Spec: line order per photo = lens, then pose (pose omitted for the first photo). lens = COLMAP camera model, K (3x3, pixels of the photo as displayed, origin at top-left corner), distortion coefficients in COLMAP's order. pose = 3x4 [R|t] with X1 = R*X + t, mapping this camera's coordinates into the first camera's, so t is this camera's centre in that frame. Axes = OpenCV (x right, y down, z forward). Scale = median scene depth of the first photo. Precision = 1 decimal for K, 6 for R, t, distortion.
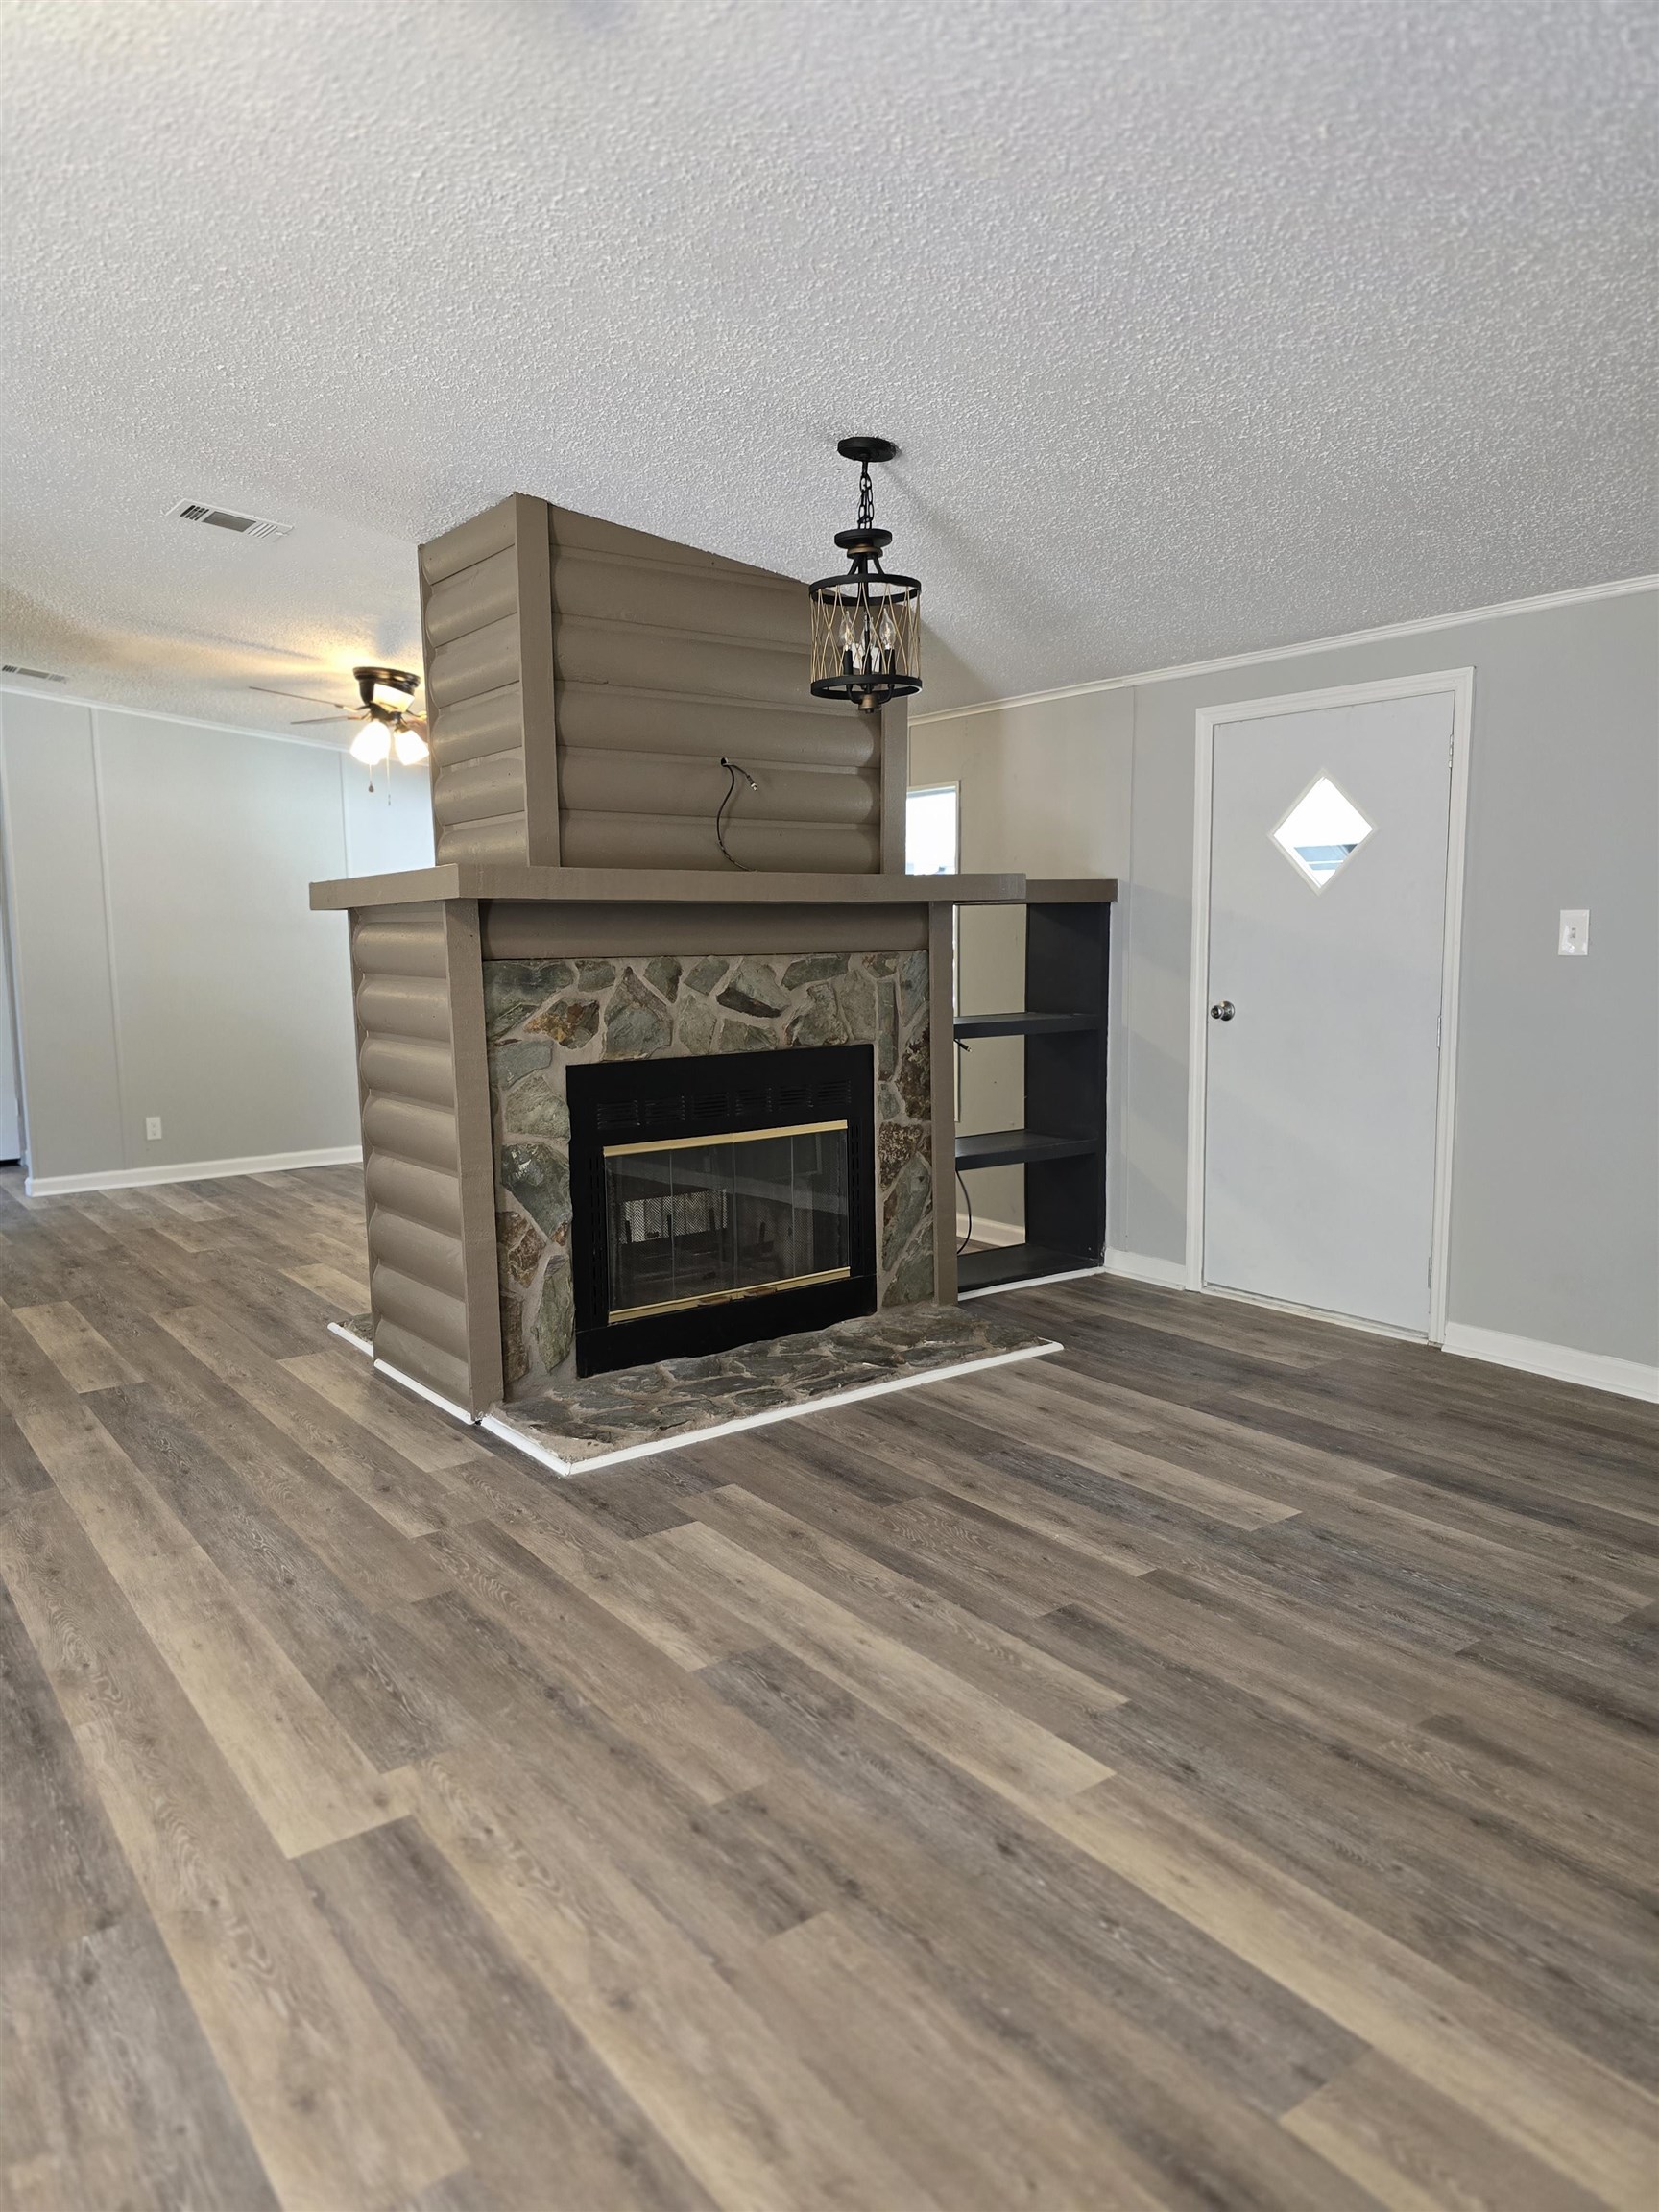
lens RADIAL K [[1491.9, 0, 828.6], [0, 1491.9, 1099.5], [0, 0, 1]] dist [0.066044, -0.049253]
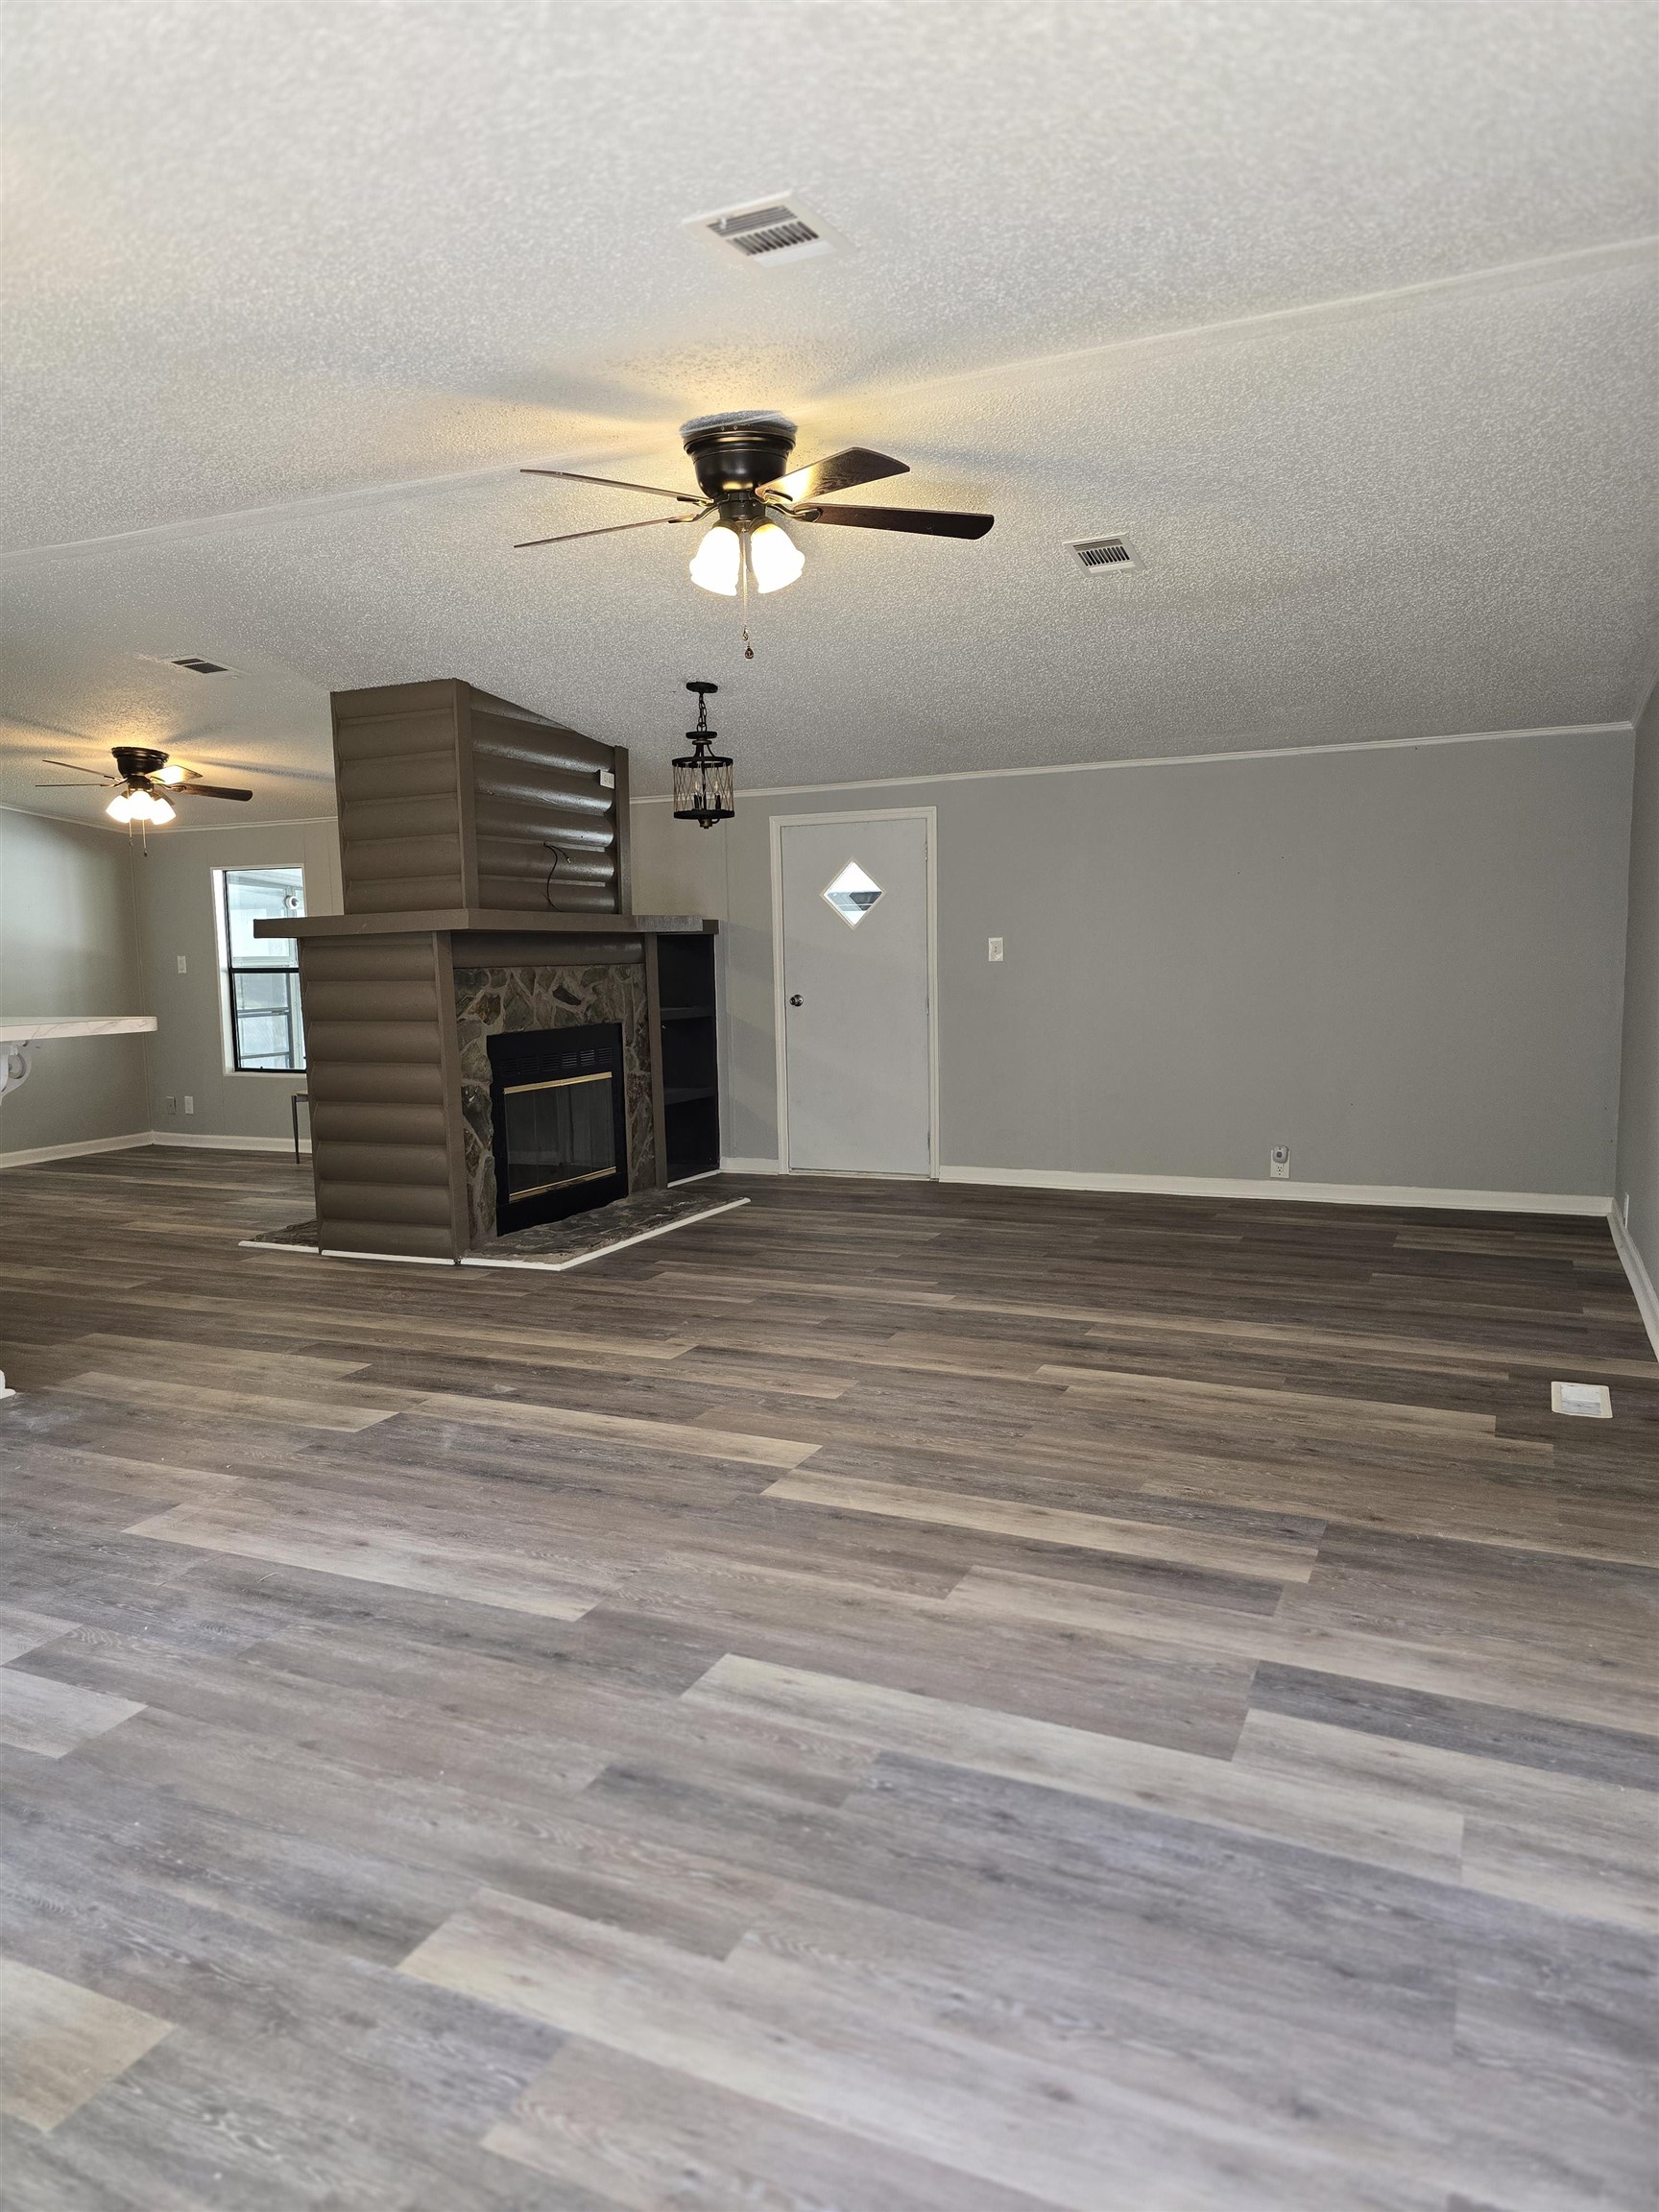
lens RADIAL K [[1491.9, 0, 835.7], [0, 1491.9, 1096.4], [0, 0, 1]] dist [0.066044, -0.049253]
pose [[0.869104, -0.055416, 0.491515, -0.604144], [0.069939, 0.997488, -0.011206, 0.080379], [-0.489660, 0.044116, 0.870797, -0.522730]]
